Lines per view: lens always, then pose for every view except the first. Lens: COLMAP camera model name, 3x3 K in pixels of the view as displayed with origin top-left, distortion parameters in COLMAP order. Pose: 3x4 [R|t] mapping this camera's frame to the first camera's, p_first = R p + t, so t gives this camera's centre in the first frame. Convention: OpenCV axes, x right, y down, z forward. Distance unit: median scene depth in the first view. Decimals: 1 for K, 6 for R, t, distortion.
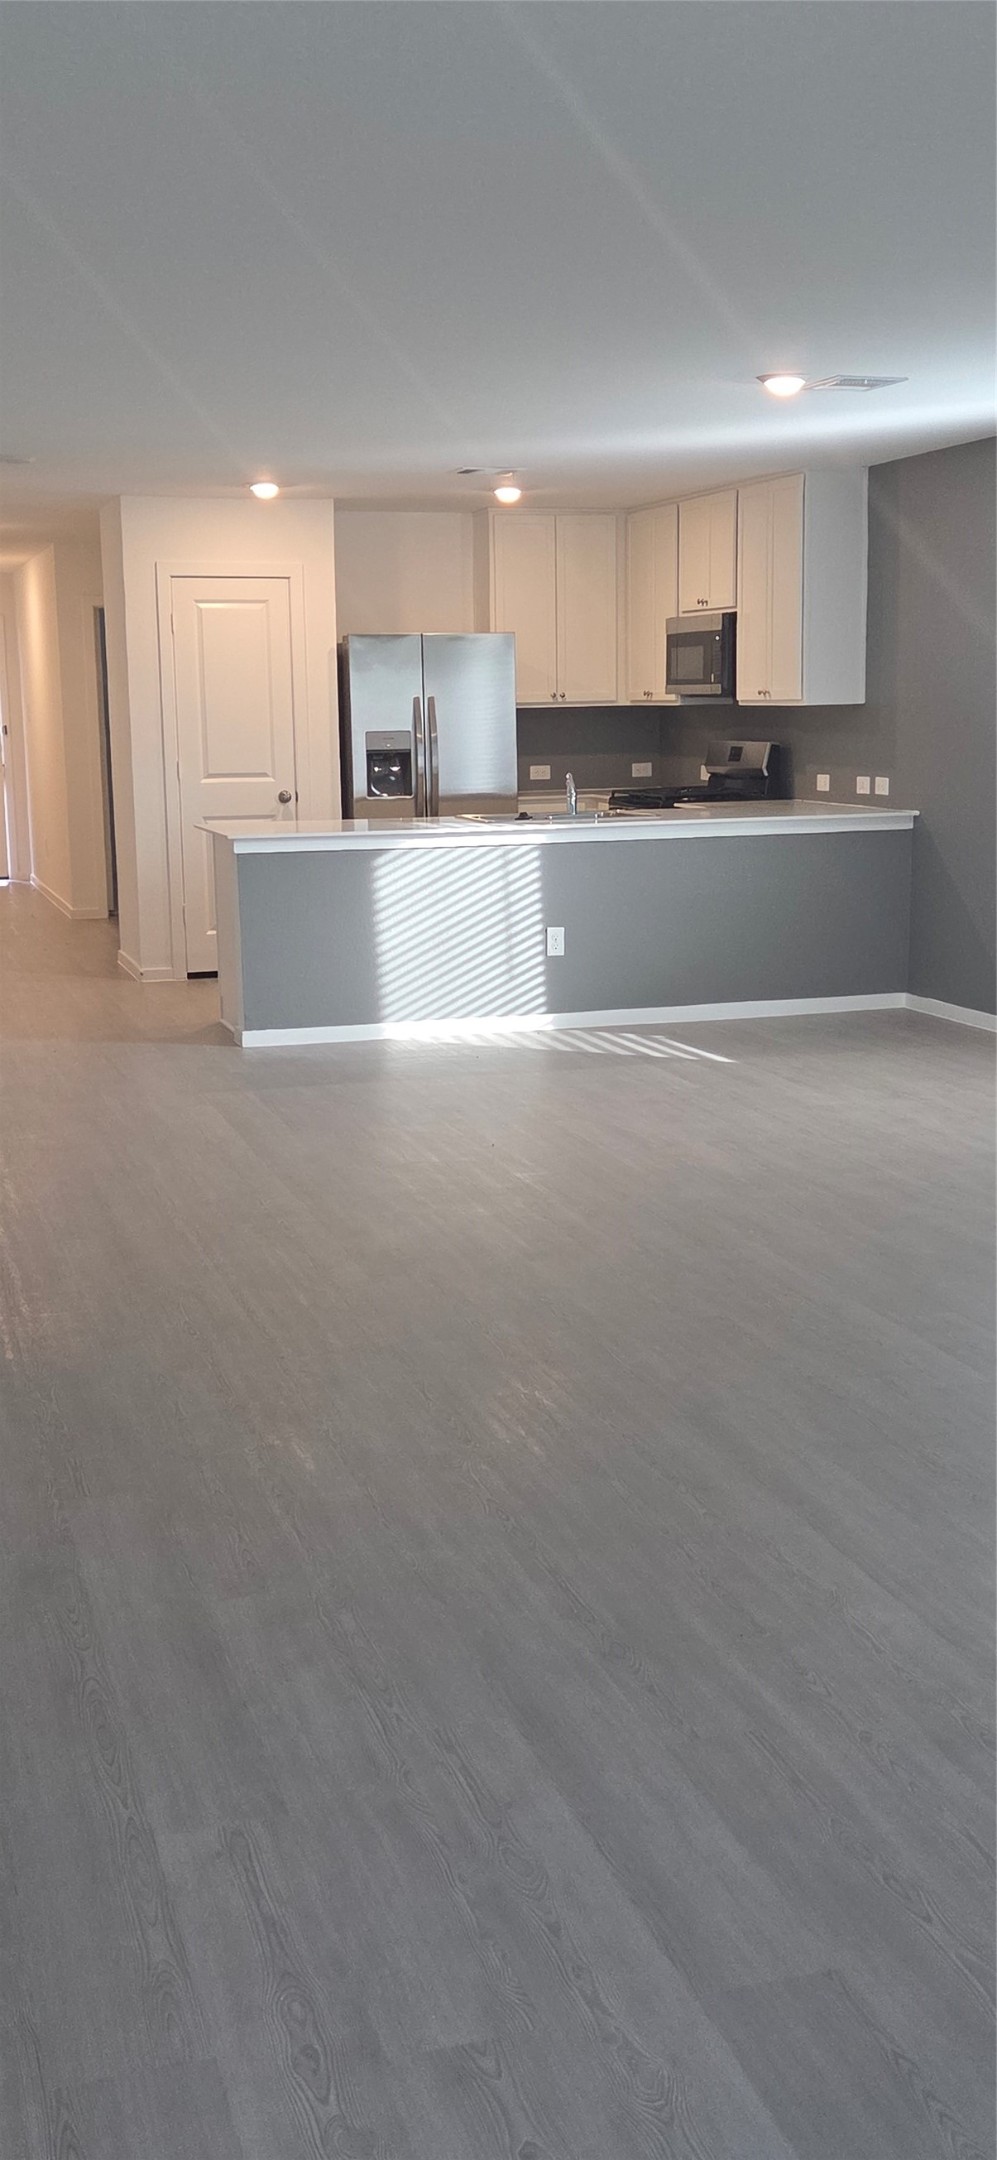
lens RADIAL K [[2175.6, 0, 492.8], [0, 2175.6, 1060.1], [0, 0, 1]] dist [0.114260, 0.000000]
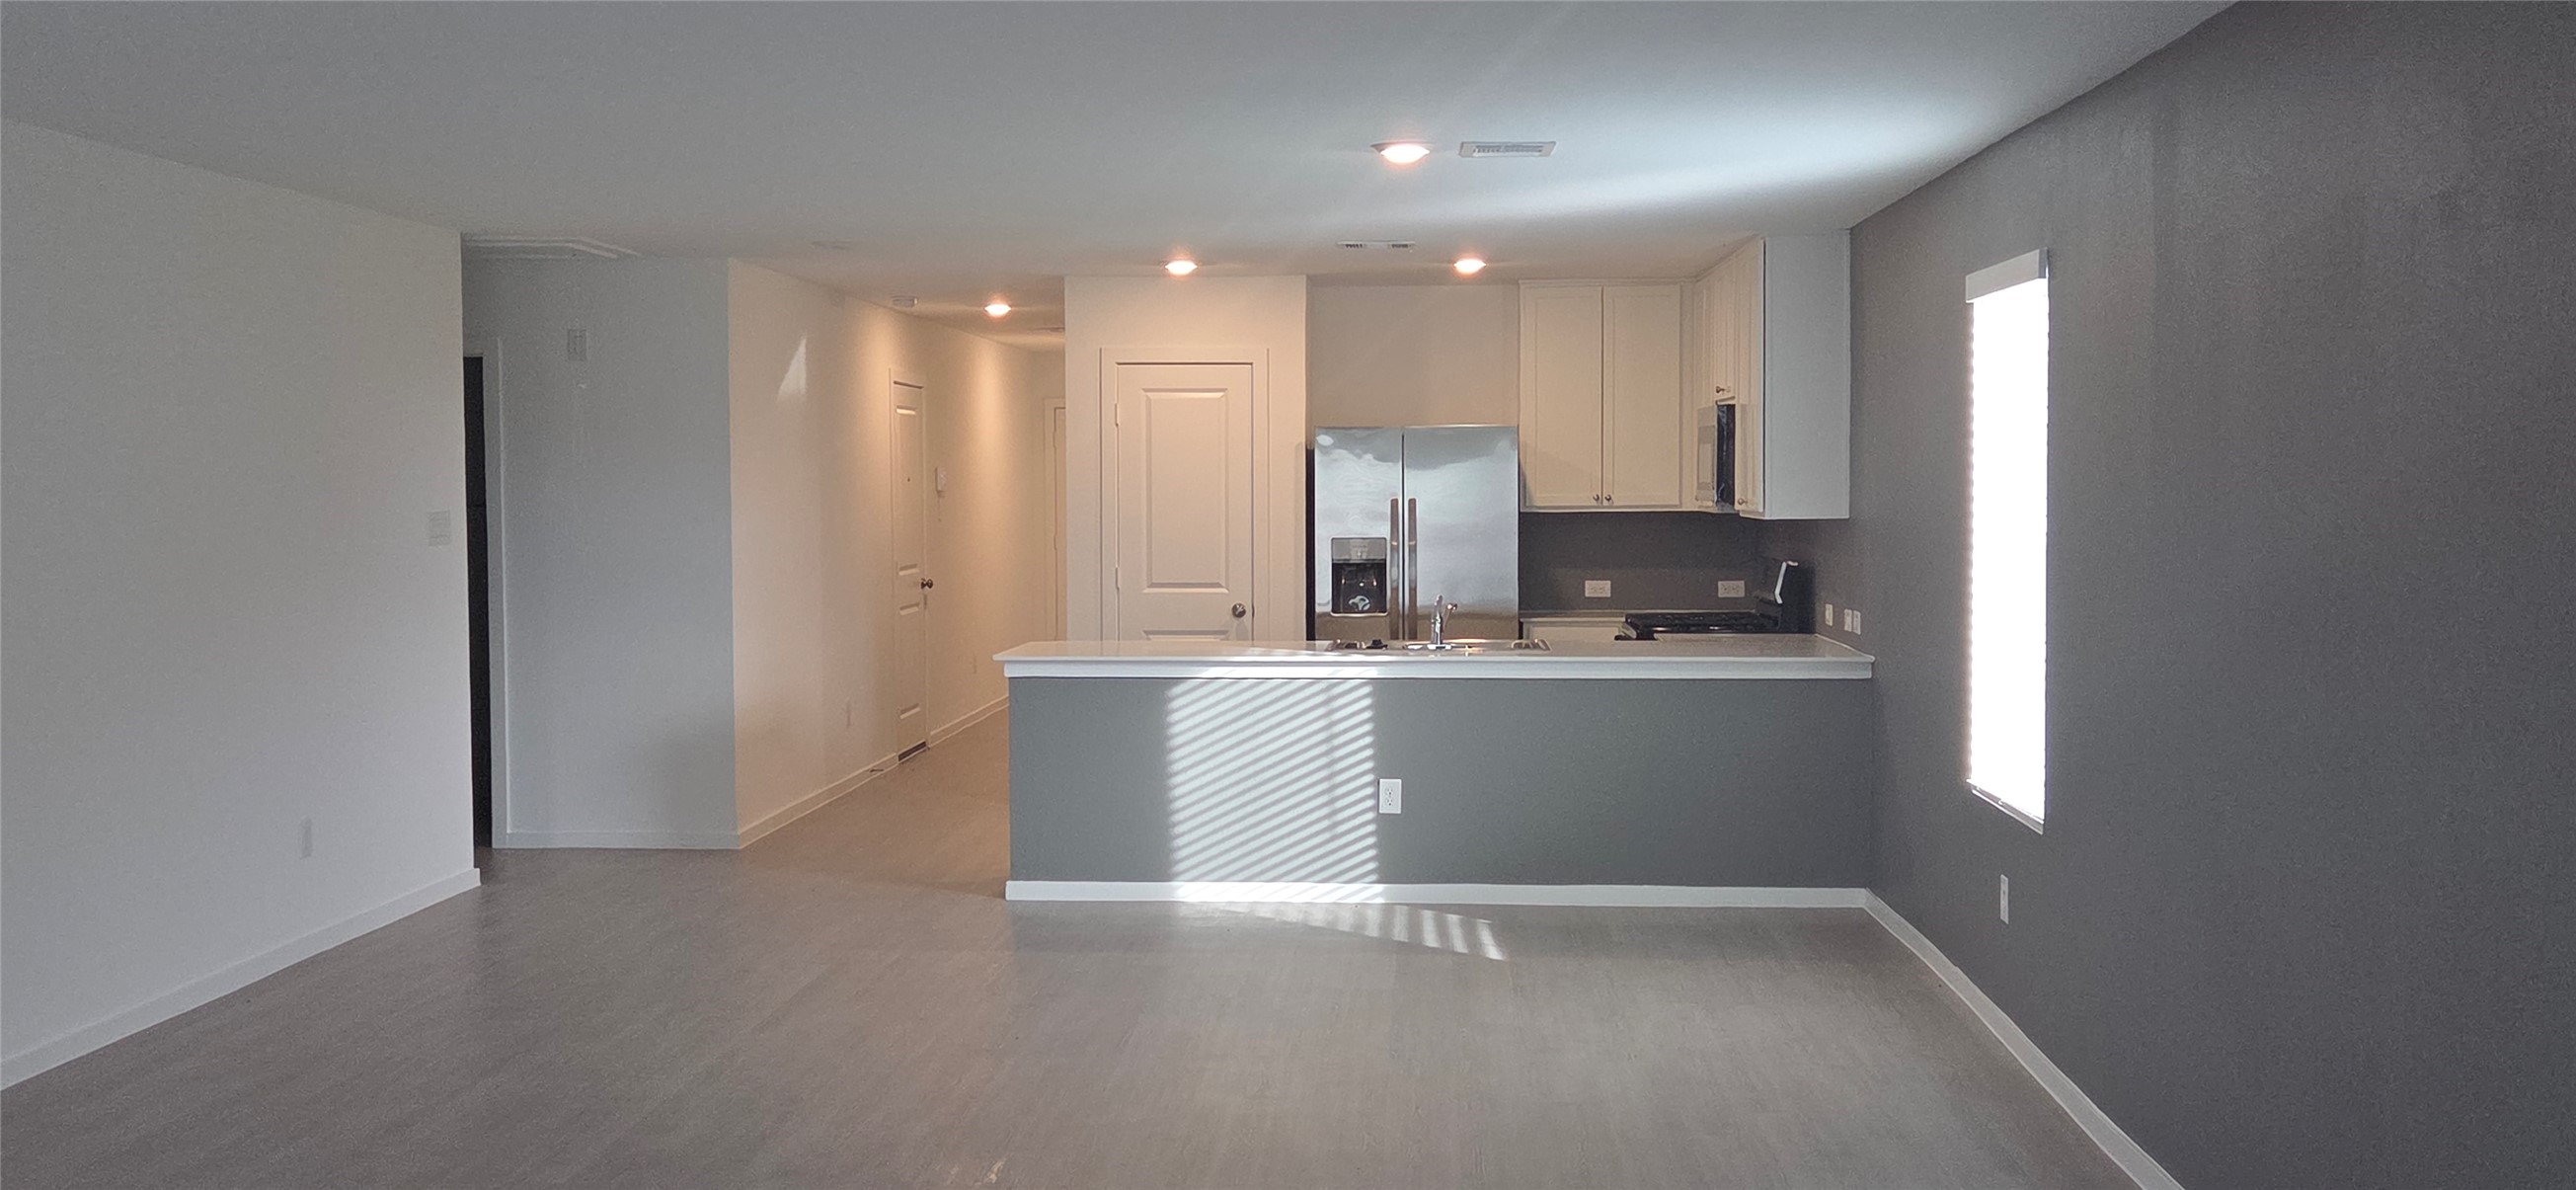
lens RADIAL K [[2594.9, 0, 1268.1], [0, 2594.9, 603.7], [0, 0, 1]] dist [0.114260, 0.000000]
pose [[0.936177, 0.028987, -0.350333, 0.309756], [-0.069038, 0.992347, -0.102380, -0.021500], [0.344684, 0.120032, 0.931013, 0.054091]]
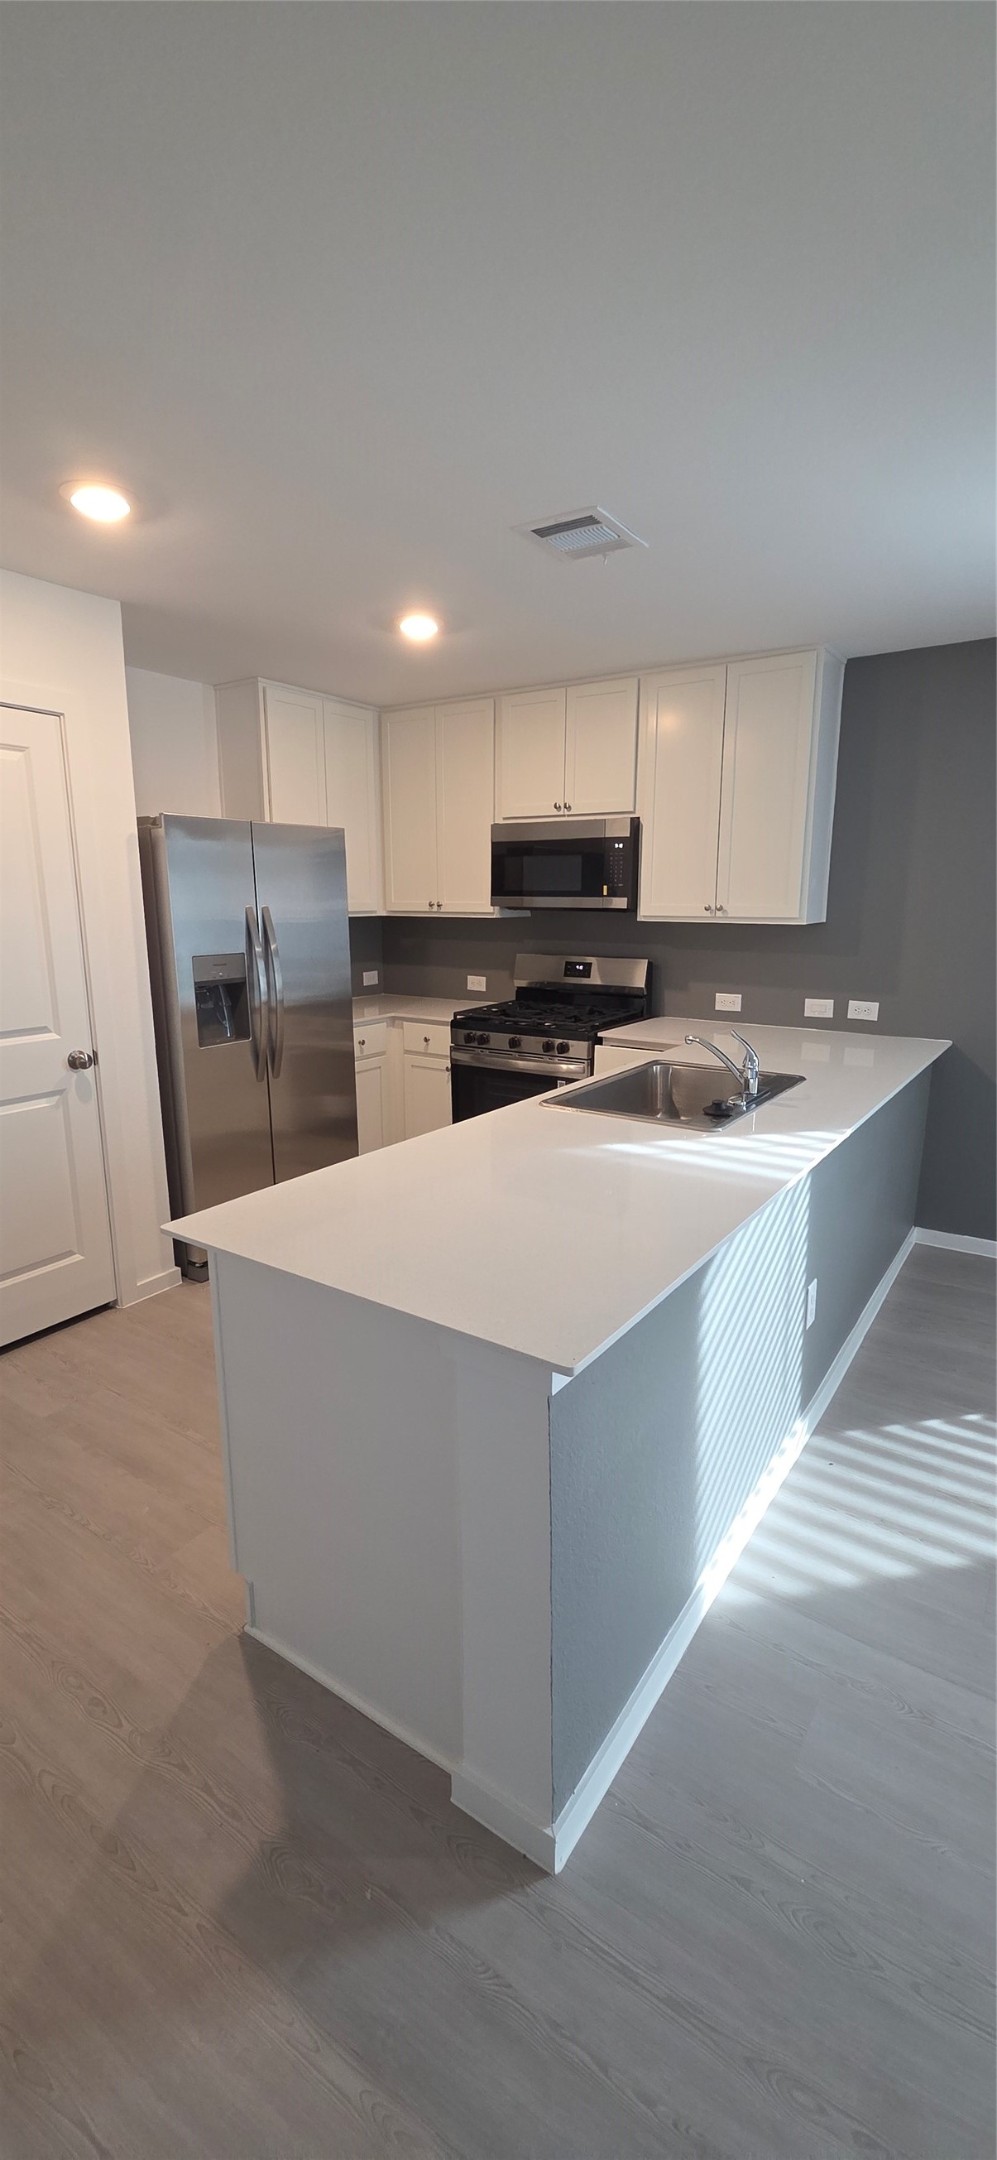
lens RADIAL K [[880.8, 0, 505.3], [0, 880.8, 1084.1], [0, 0, 1]] dist [0.008742, -0.001217]
pose [[0.775399, -0.117378, 0.620467, -0.180968], [0.090495, 0.993086, 0.074776, -0.137377], [-0.624954, -0.001832, 0.780660, 0.806346]]
